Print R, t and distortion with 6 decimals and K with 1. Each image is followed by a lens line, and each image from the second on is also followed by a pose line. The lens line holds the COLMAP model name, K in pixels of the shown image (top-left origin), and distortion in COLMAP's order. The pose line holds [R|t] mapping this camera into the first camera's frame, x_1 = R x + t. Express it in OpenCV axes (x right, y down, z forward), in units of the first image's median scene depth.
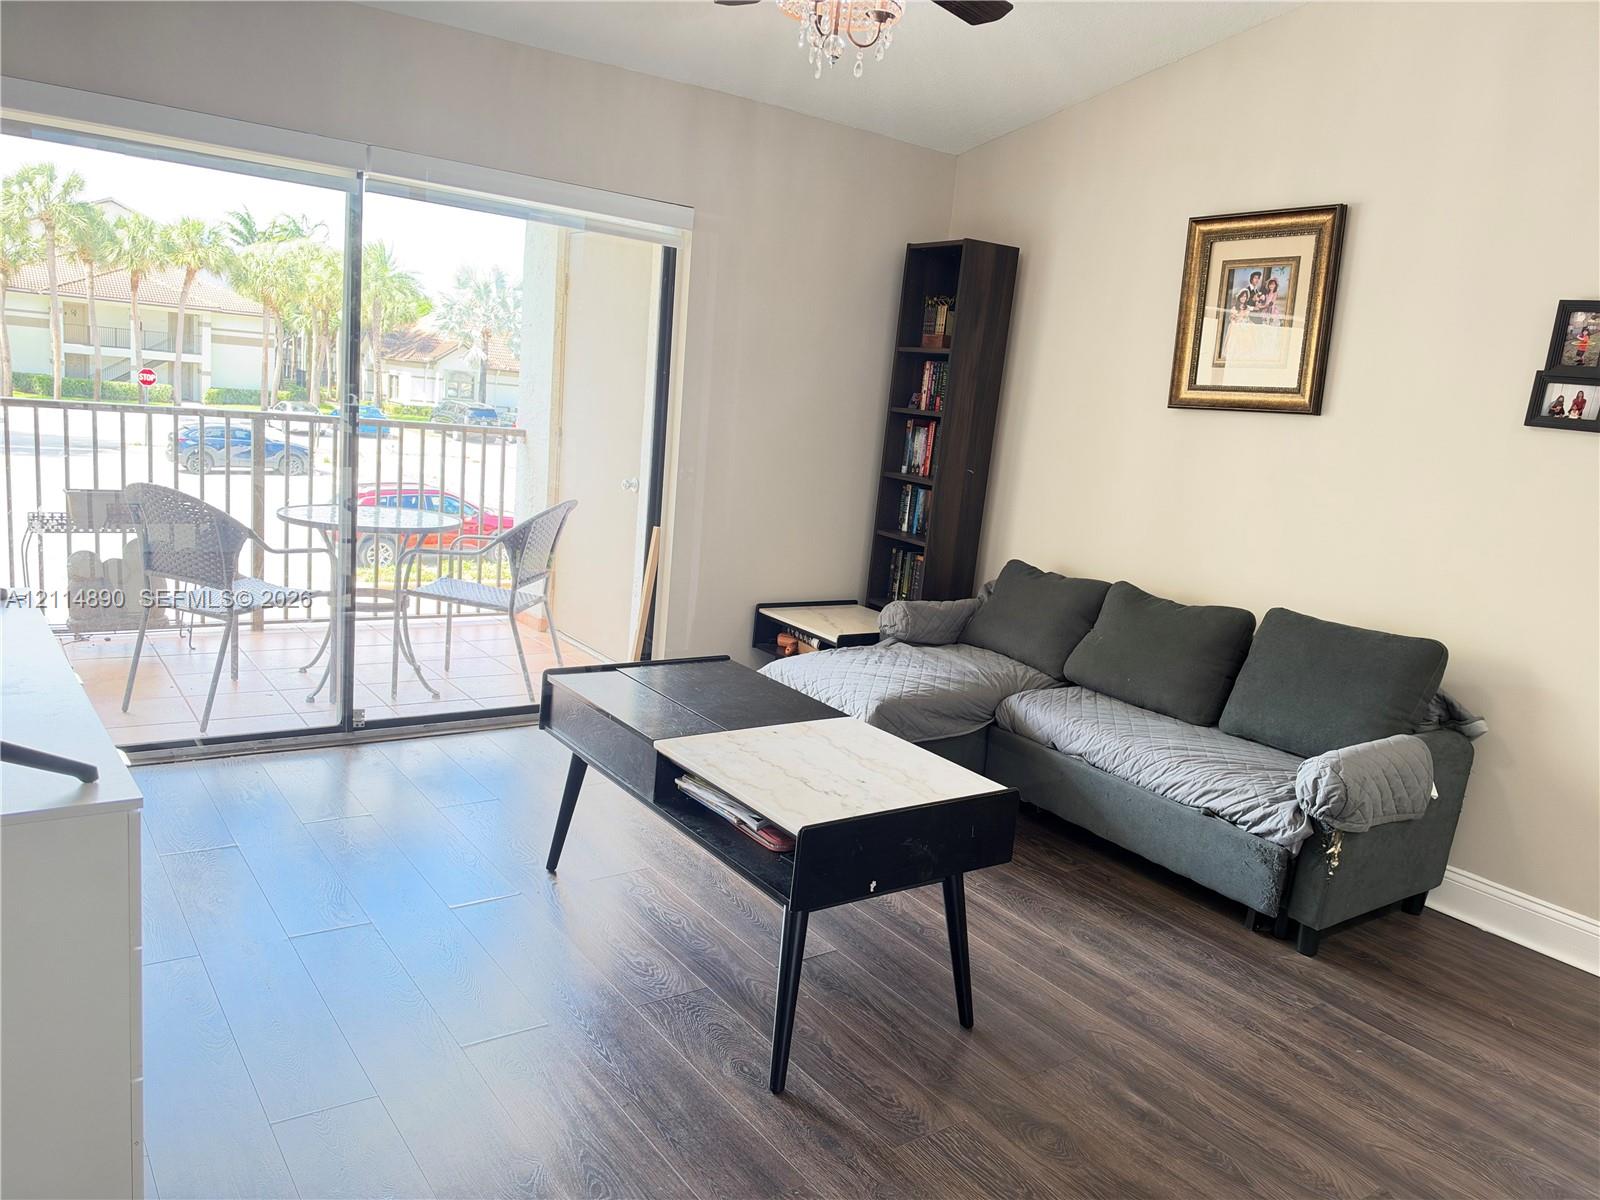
lens RADIAL K [[1151.4, 0, 805.5], [0, 1151.4, 615.2], [0, 0, 1]] dist [0.064193, -0.079333]
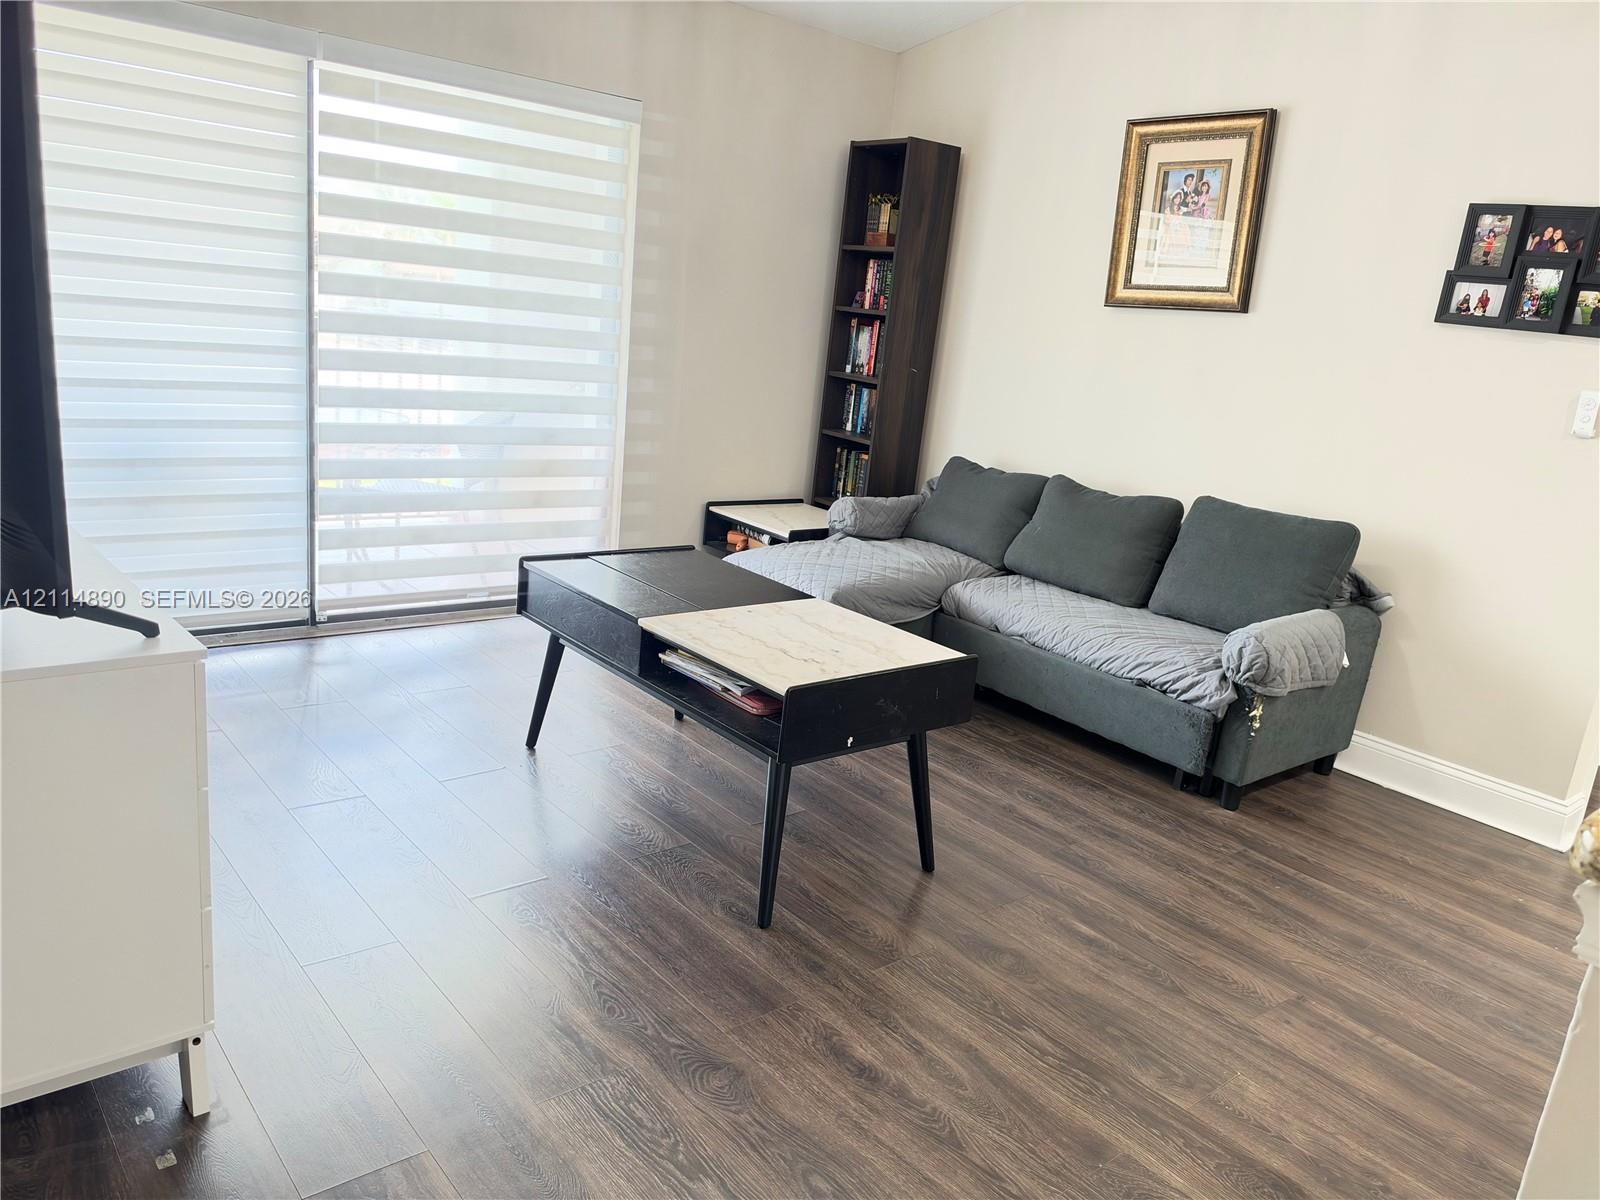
lens RADIAL K [[1151.4, 0, 795.0], [0, 1151.4, 602.0], [0, 0, 1]] dist [0.064193, -0.079333]
pose [[0.998117, -0.011473, 0.060259, -0.038758], [0.007546, 0.997857, 0.064997, 0.020302], [-0.060876, -0.064420, 0.996064, -0.050151]]
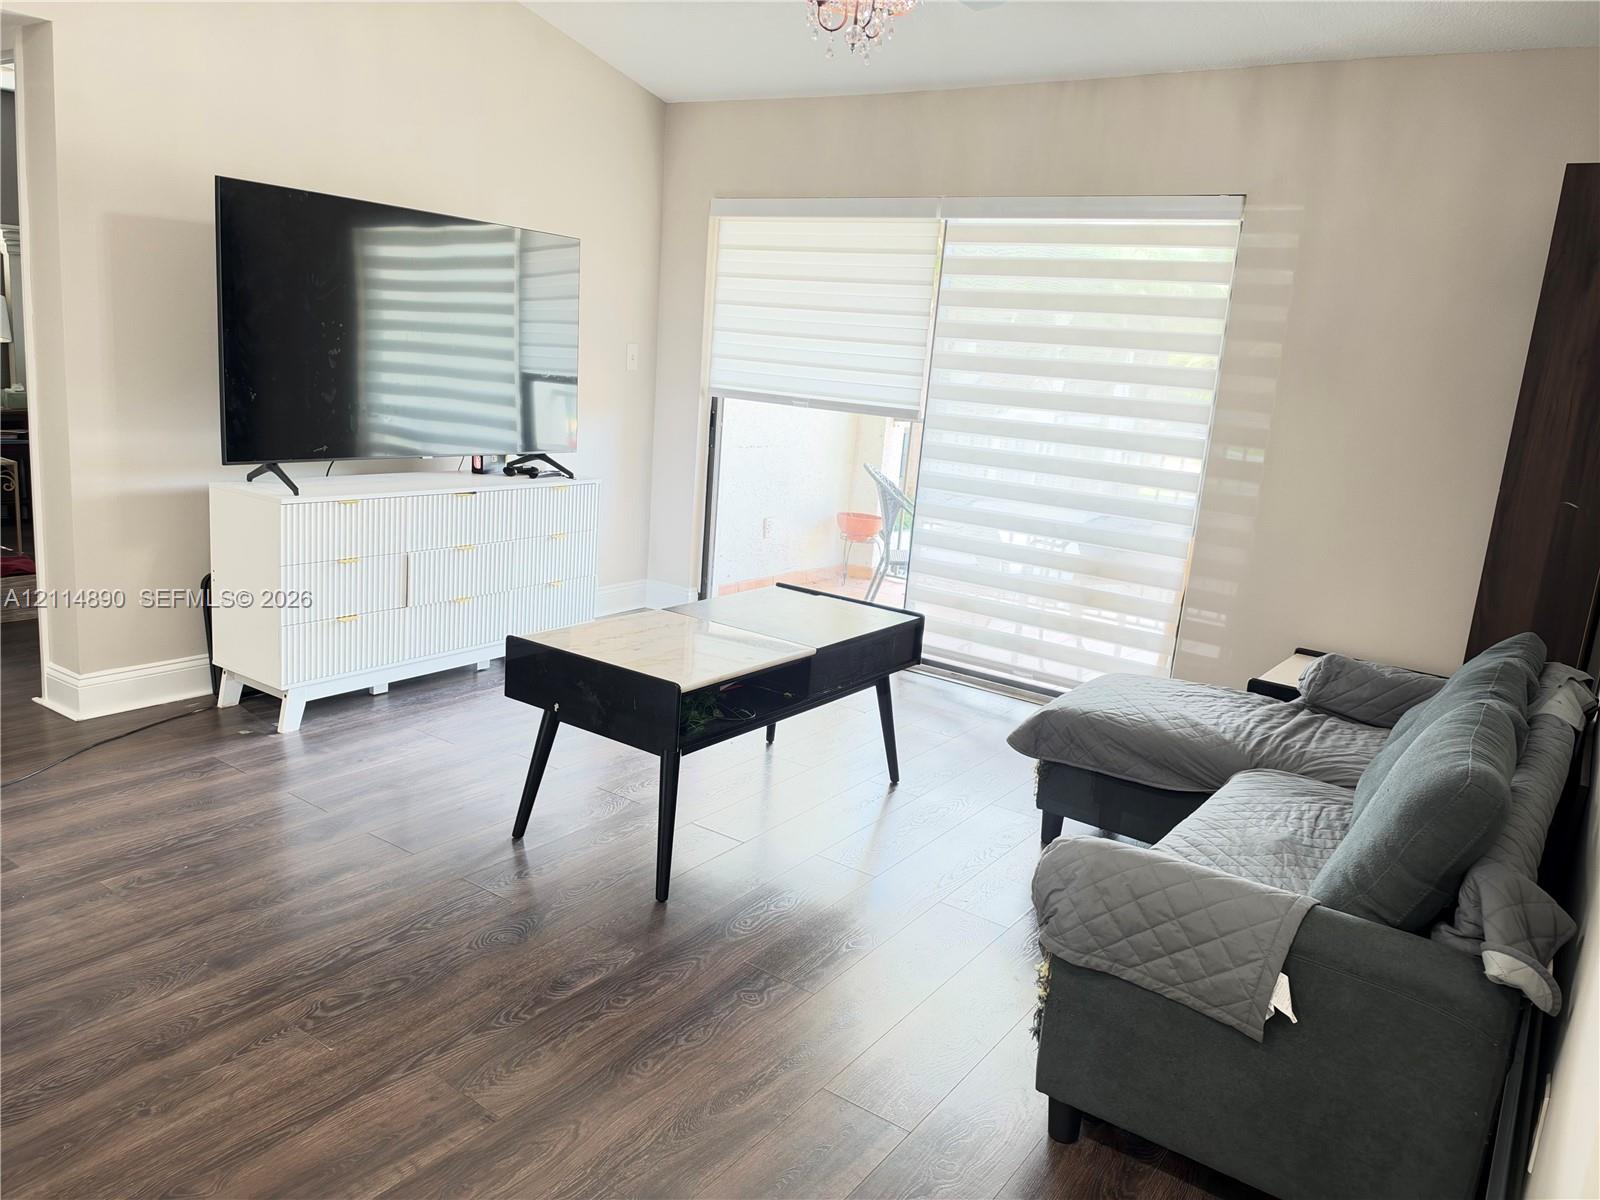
lens RADIAL K [[1151.4, 0, 785.9], [0, 1151.4, 593.6], [0, 0, 1]] dist [0.064193, -0.079333]
pose [[0.311046, 0.126926, -0.941881, 0.888270], [-0.226899, 0.972301, 0.056094, -0.013954], [0.922912, 0.196264, 0.331230, 0.525272]]
